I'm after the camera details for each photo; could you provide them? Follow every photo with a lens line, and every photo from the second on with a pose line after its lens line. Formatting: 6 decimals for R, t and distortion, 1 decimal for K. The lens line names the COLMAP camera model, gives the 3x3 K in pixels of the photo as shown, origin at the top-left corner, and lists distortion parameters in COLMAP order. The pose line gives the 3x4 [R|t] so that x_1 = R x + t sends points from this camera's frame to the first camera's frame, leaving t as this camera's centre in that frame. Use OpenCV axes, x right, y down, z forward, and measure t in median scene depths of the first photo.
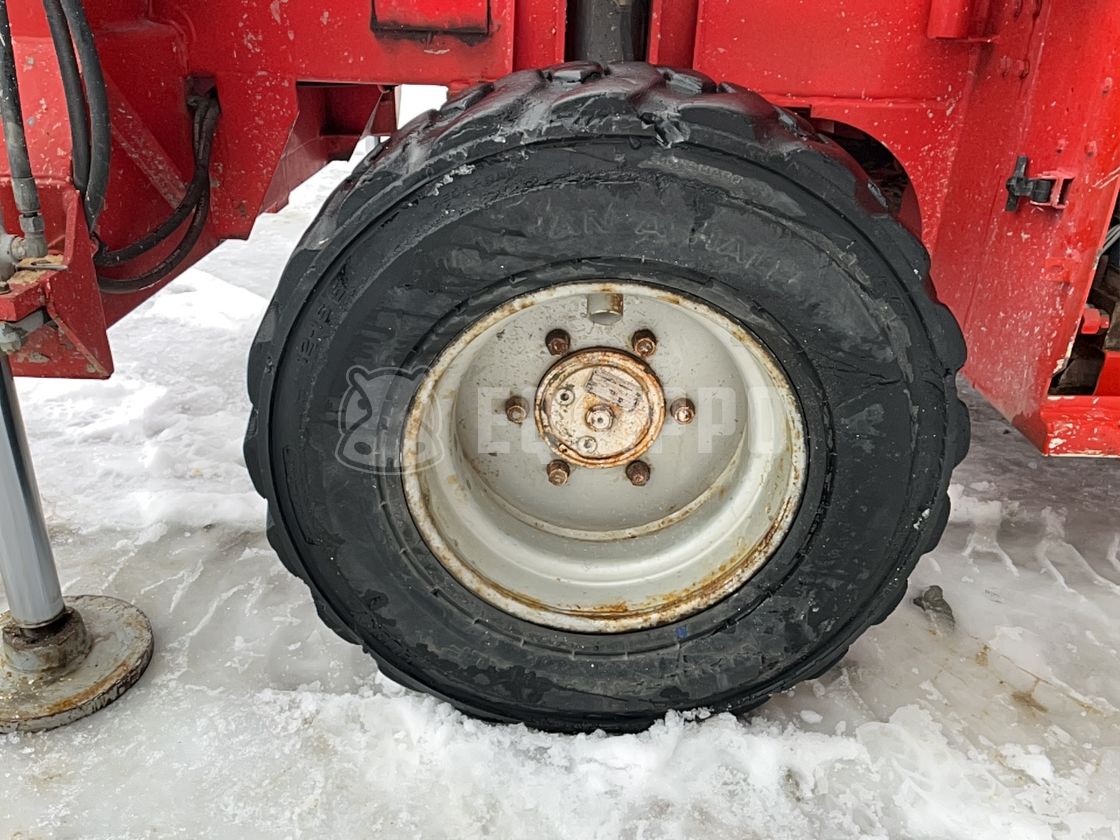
lens RADIAL K [[903.4, 0, 560.0], [0, 903.4, 420.0], [0, 0, 1]] dist [0.080249, -0.112377]
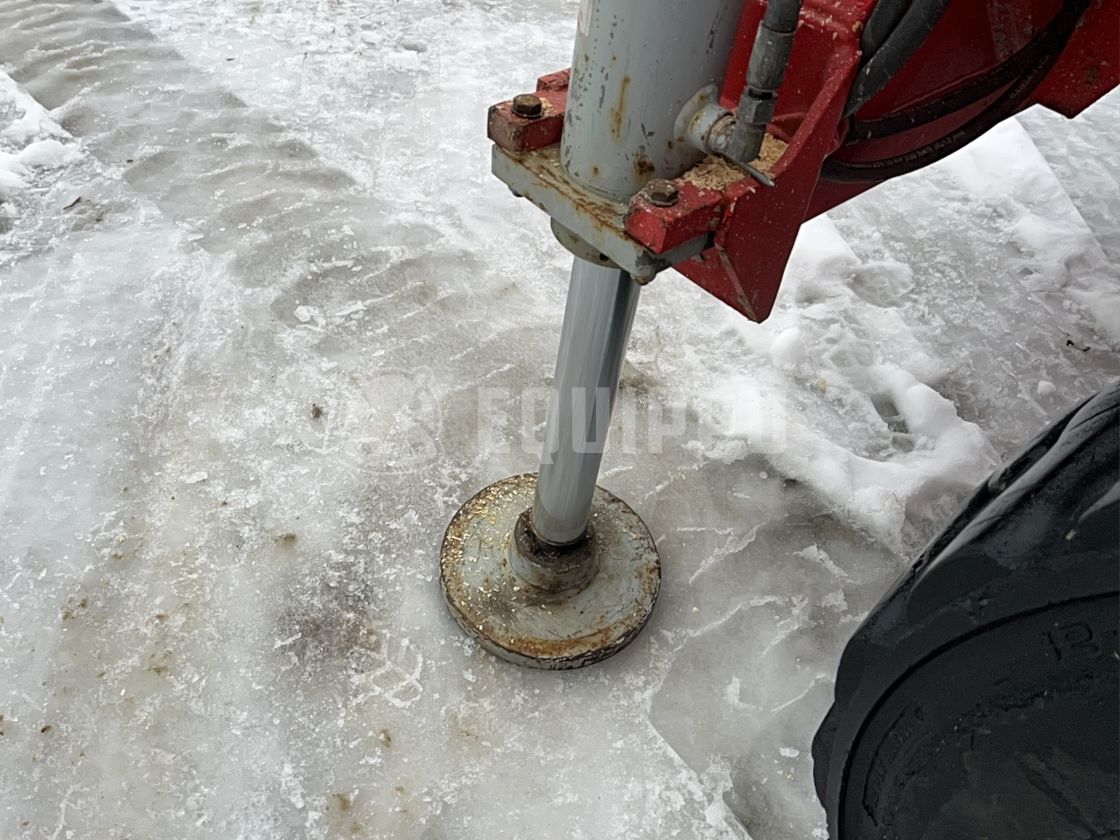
lens RADIAL K [[903.4, 0, 560.0], [0, 903.4, 420.0], [0, 0, 1]] dist [0.080249, -0.112377]
pose [[0.675780, 0.549672, -0.491103, -0.221292], [-0.392345, 0.832273, 0.391645, -0.190401], [0.624009, -0.071984, 0.778095, 0.379332]]
